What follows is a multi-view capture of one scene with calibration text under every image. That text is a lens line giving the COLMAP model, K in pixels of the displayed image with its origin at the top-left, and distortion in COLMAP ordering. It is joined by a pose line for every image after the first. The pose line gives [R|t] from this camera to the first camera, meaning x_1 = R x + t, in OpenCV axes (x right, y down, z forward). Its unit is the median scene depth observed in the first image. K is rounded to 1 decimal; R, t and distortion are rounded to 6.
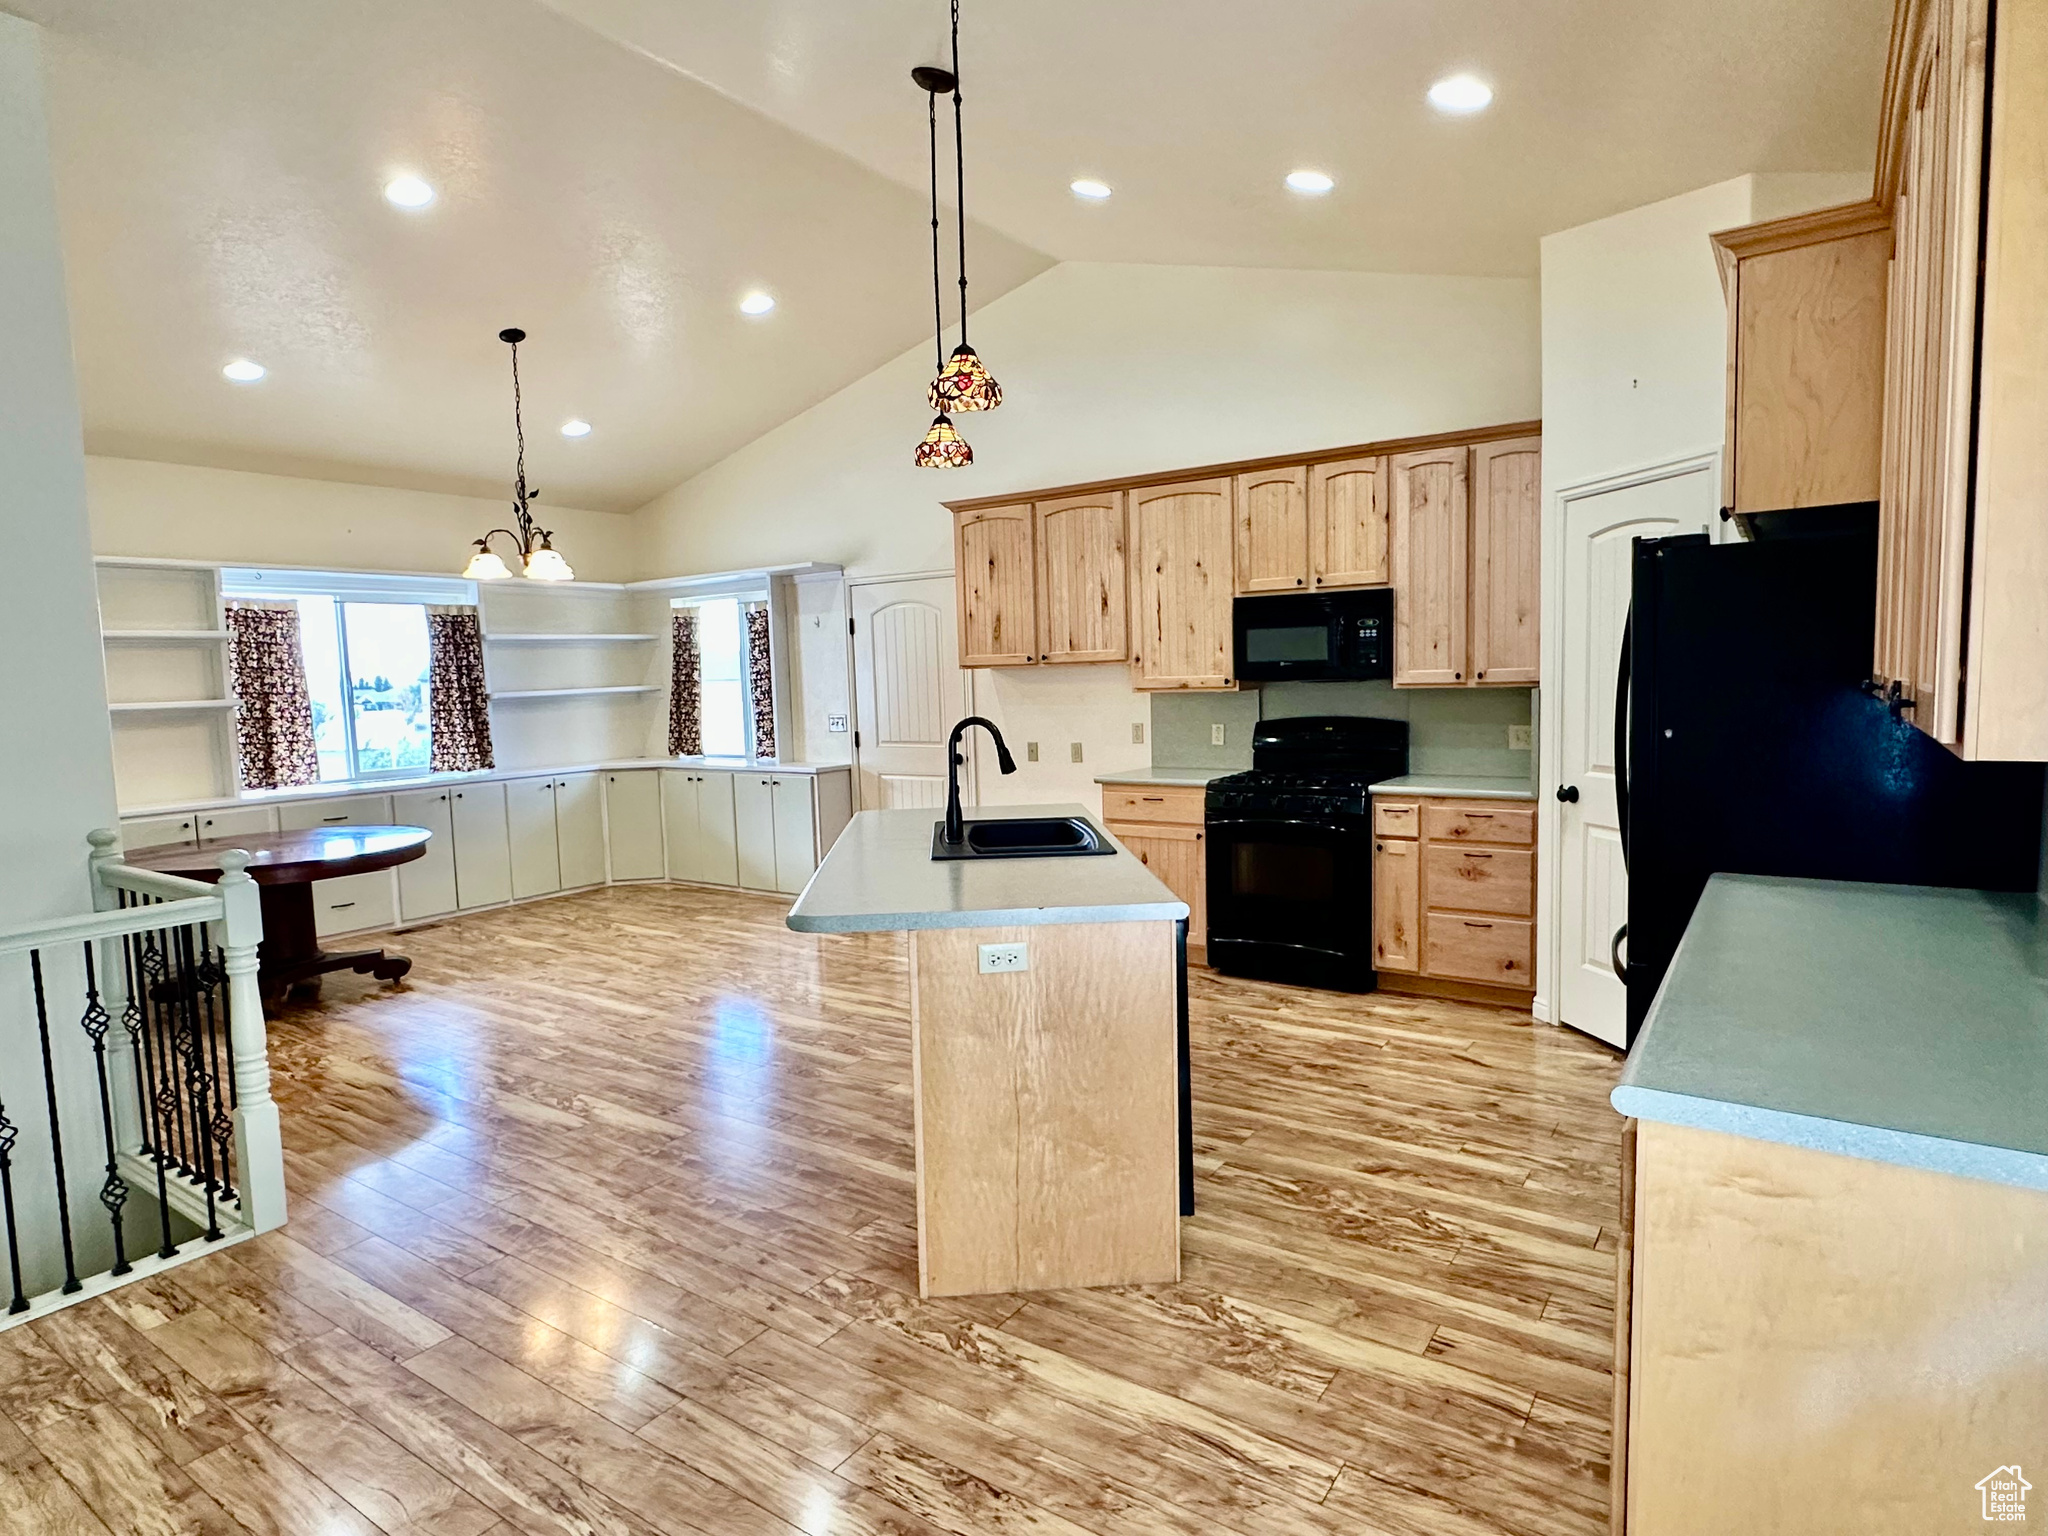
lens RADIAL K [[1143.2, 0, 1019.7], [0, 1143.2, 769.3], [0, 0, 1]] dist [-0.002116, -0.000325]
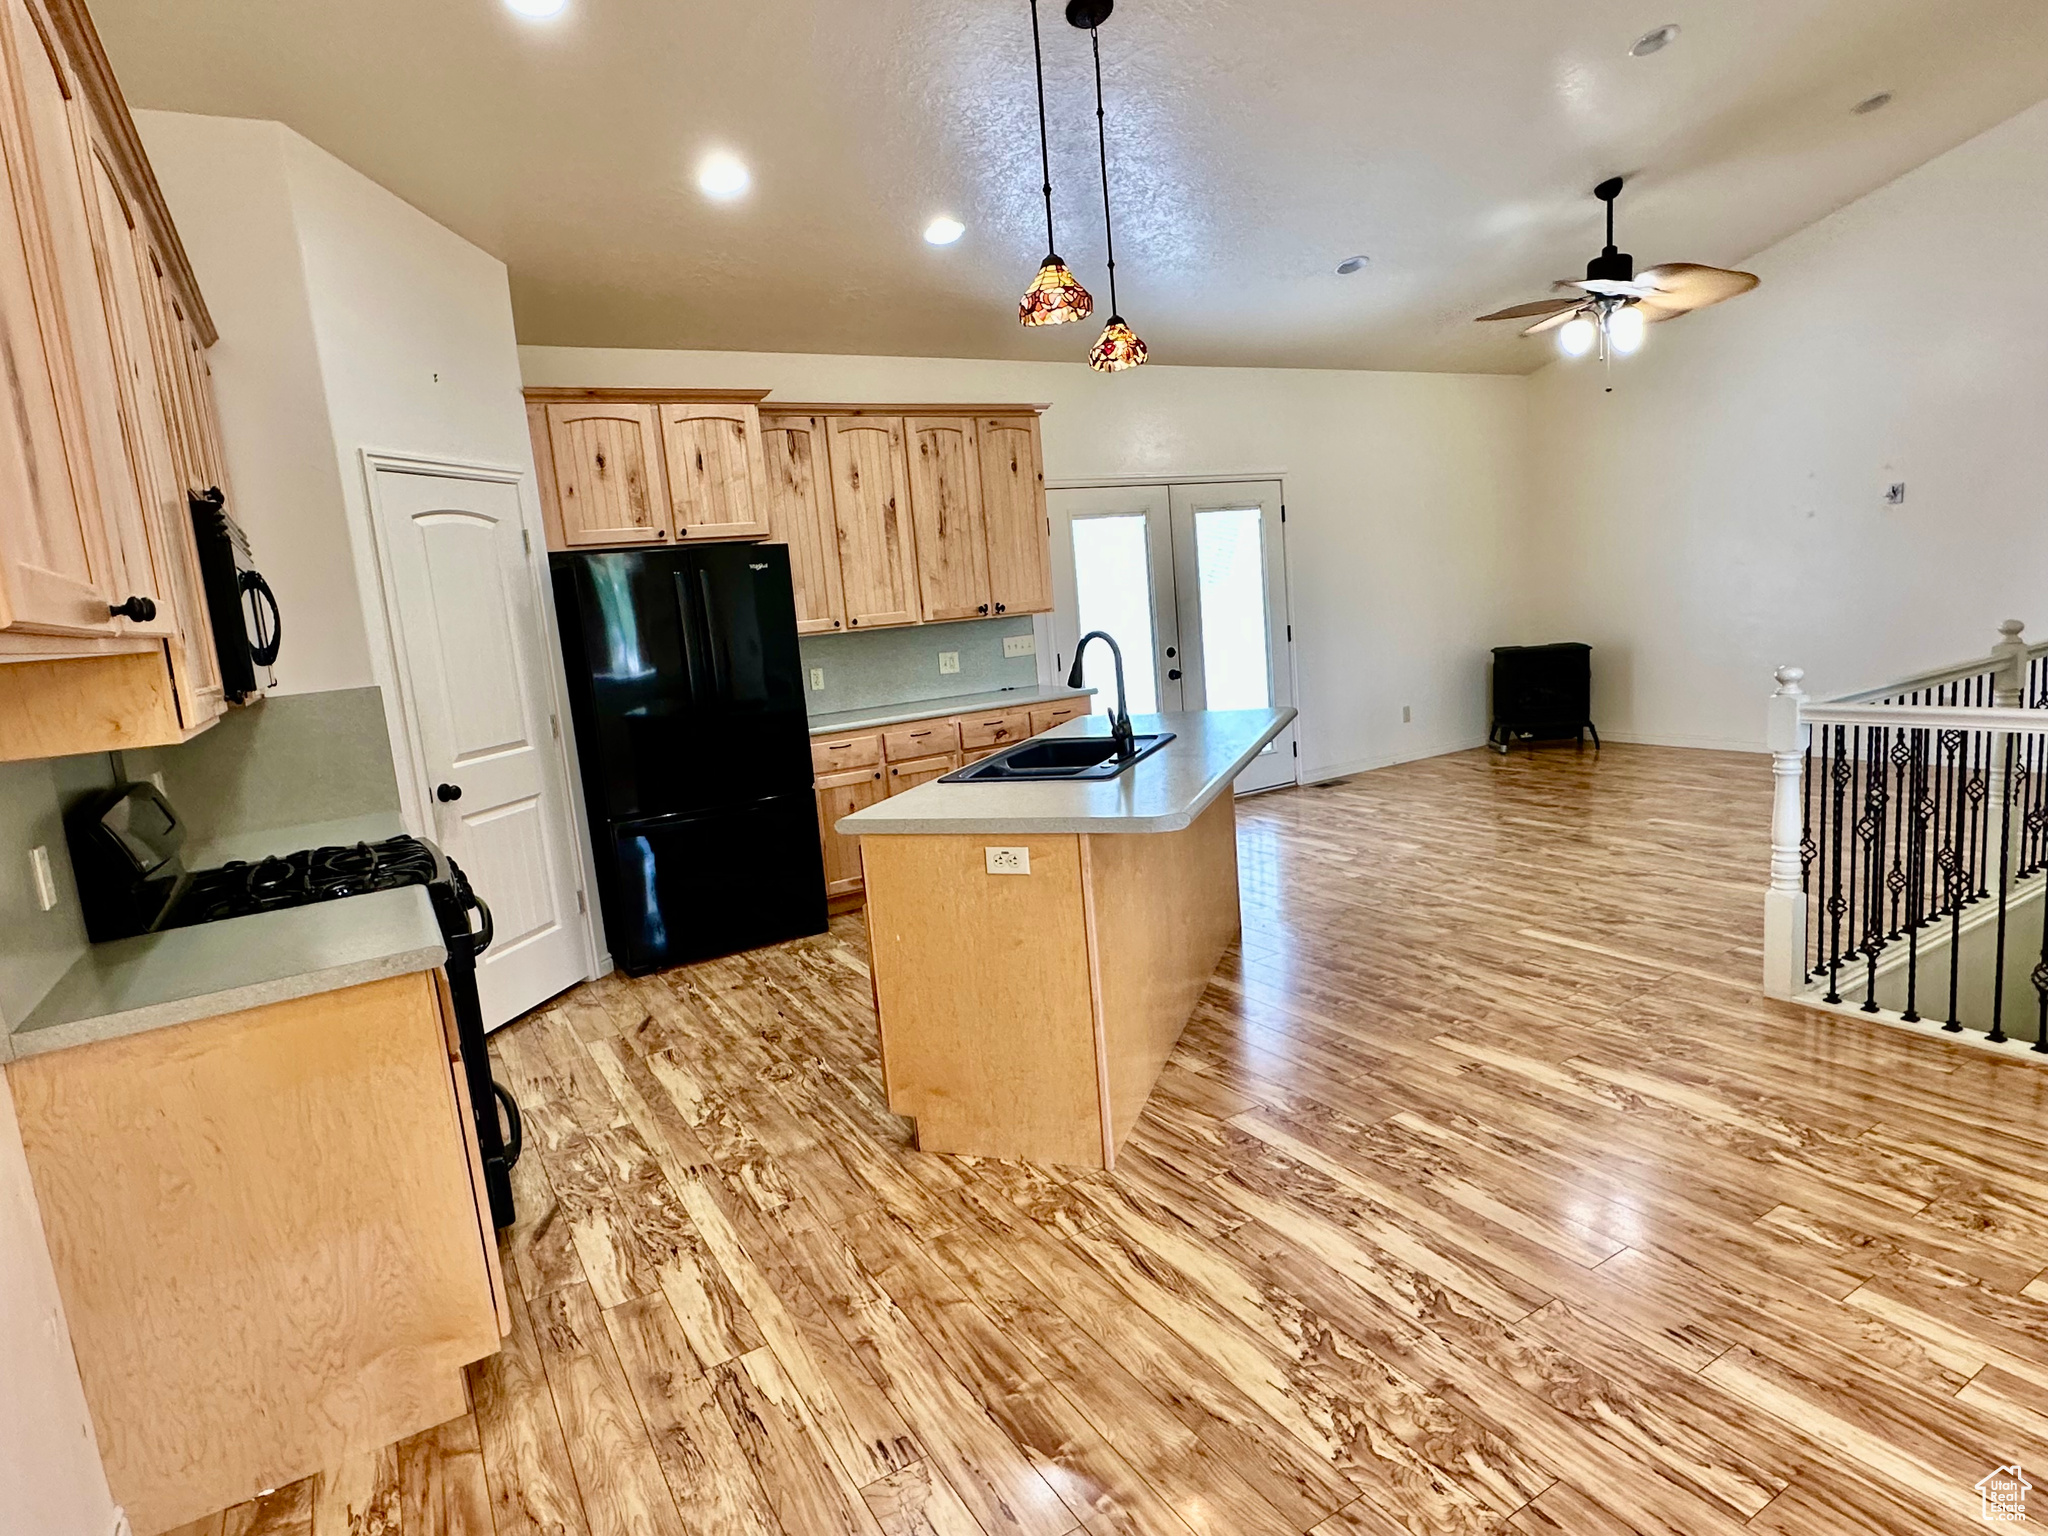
lens RADIAL K [[1143.2, 0, 1019.7], [0, 1143.2, 769.3], [0, 0, 1]] dist [-0.002116, -0.000325]
pose [[-0.904593, 0.040053, 0.424391, -0.311514], [0.144867, 0.965207, 0.217691, -0.122876], [-0.400906, 0.258402, -0.878921, 1.523902]]
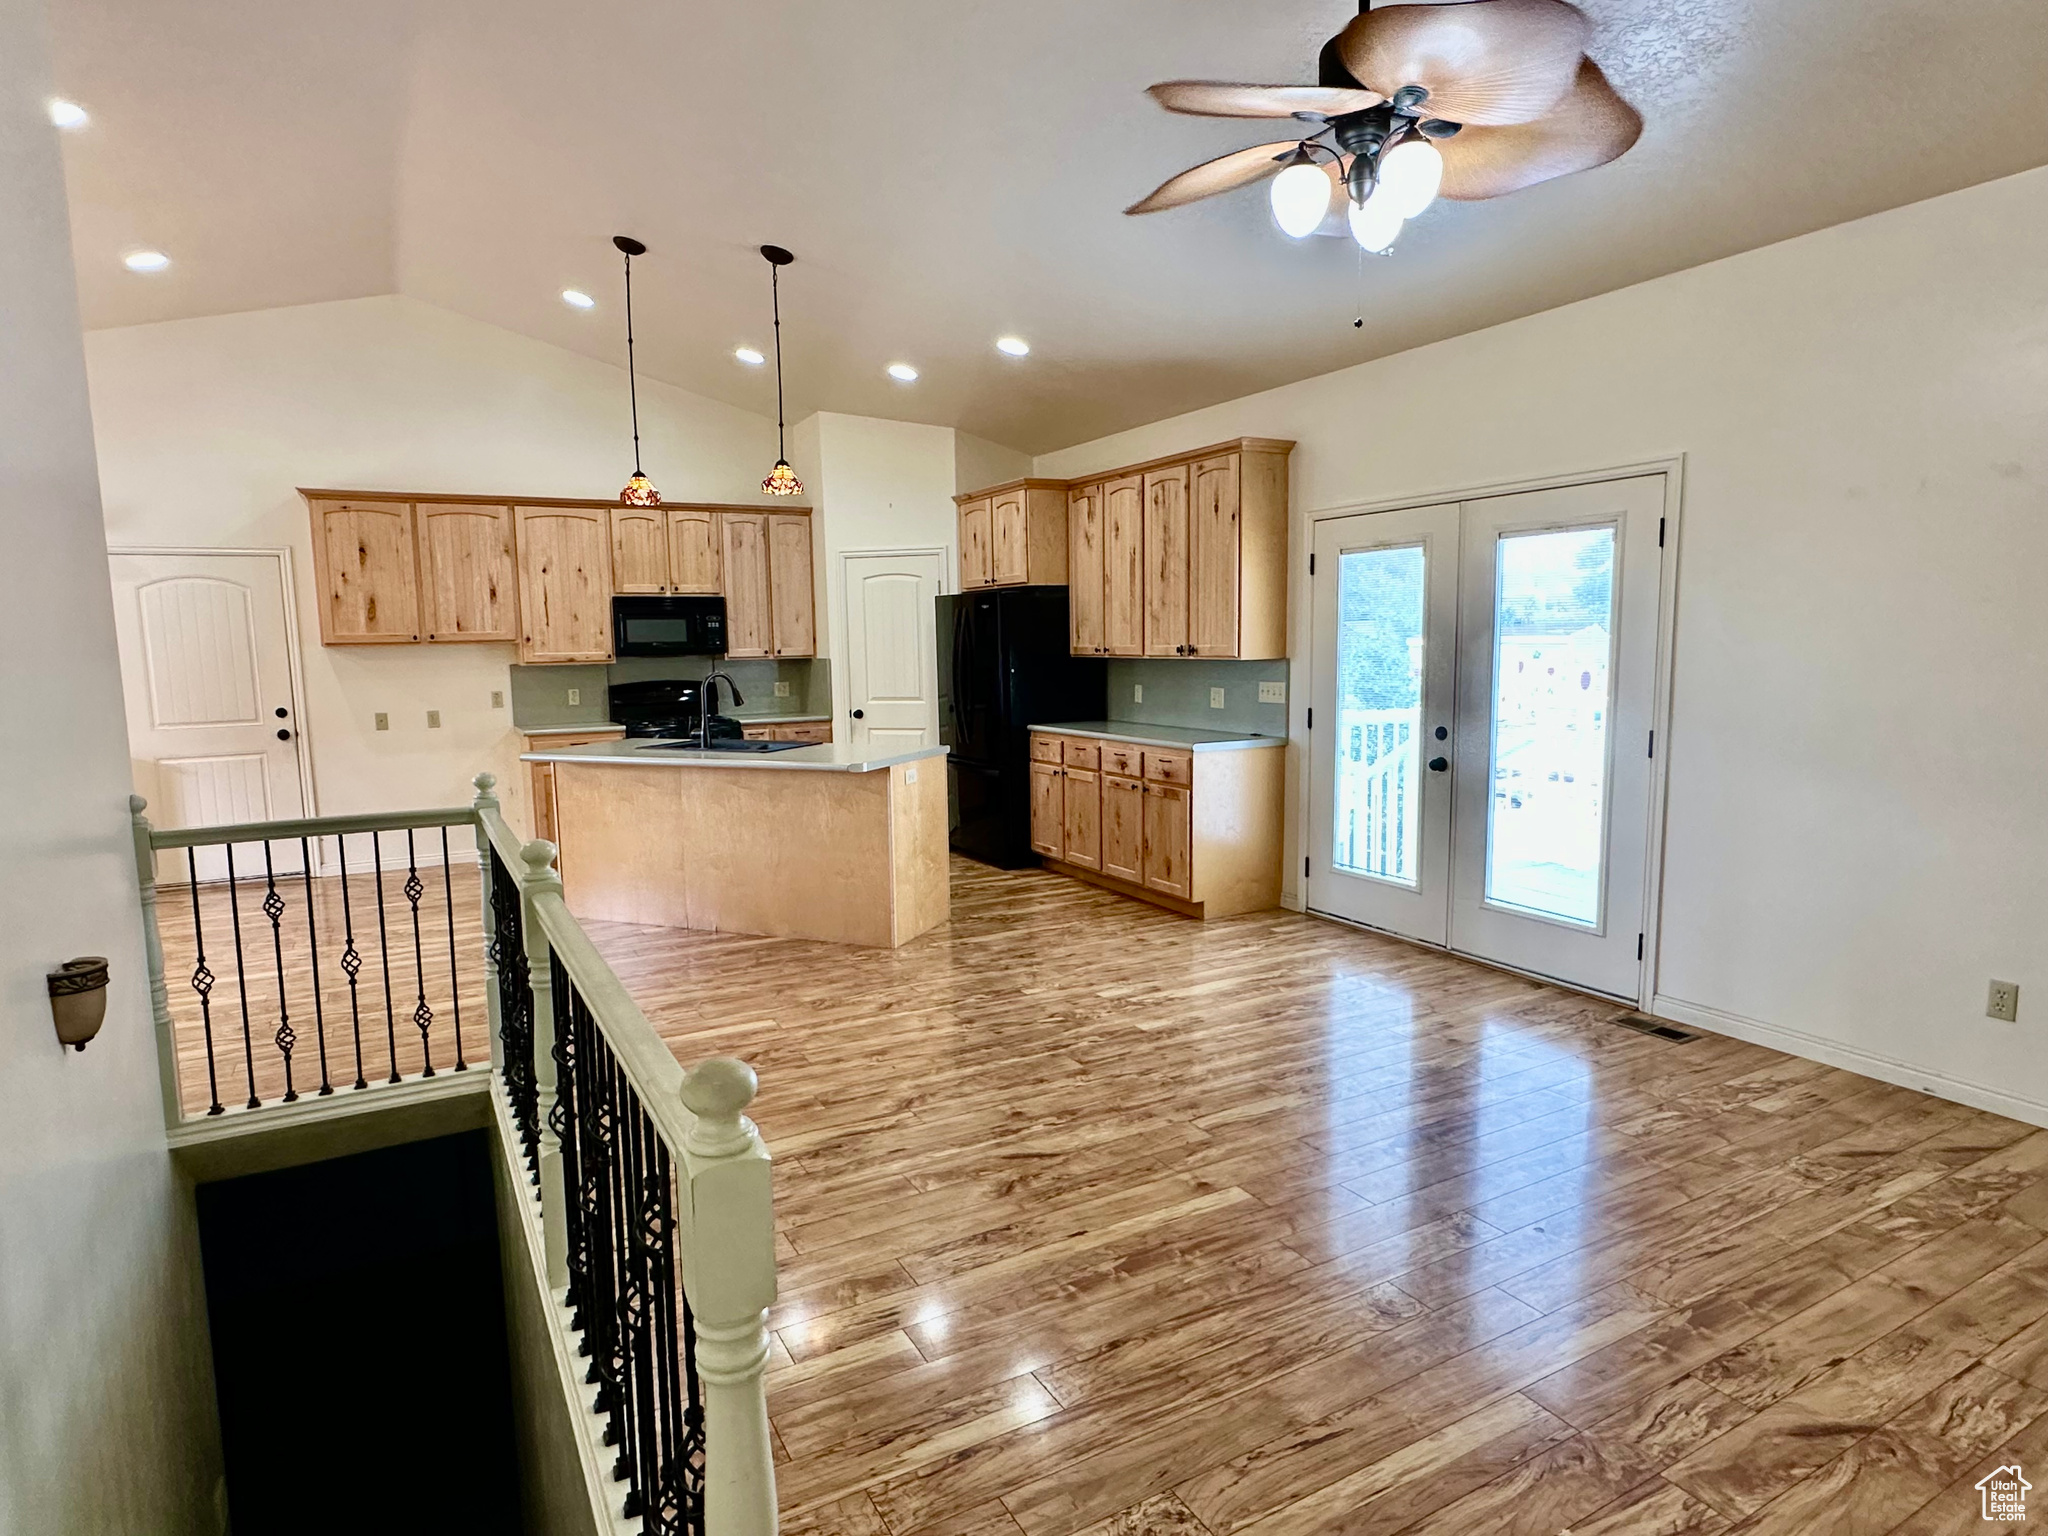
lens RADIAL K [[1143.2, 0, 1019.7], [0, 1143.2, 769.3], [0, 0, 1]] dist [-0.002116, -0.000325]
pose [[0.442446, -0.085104, 0.892748, -1.026036], [0.081200, 0.995200, 0.054628, 0.029499], [-0.893111, 0.048321, 0.447233, -0.072697]]
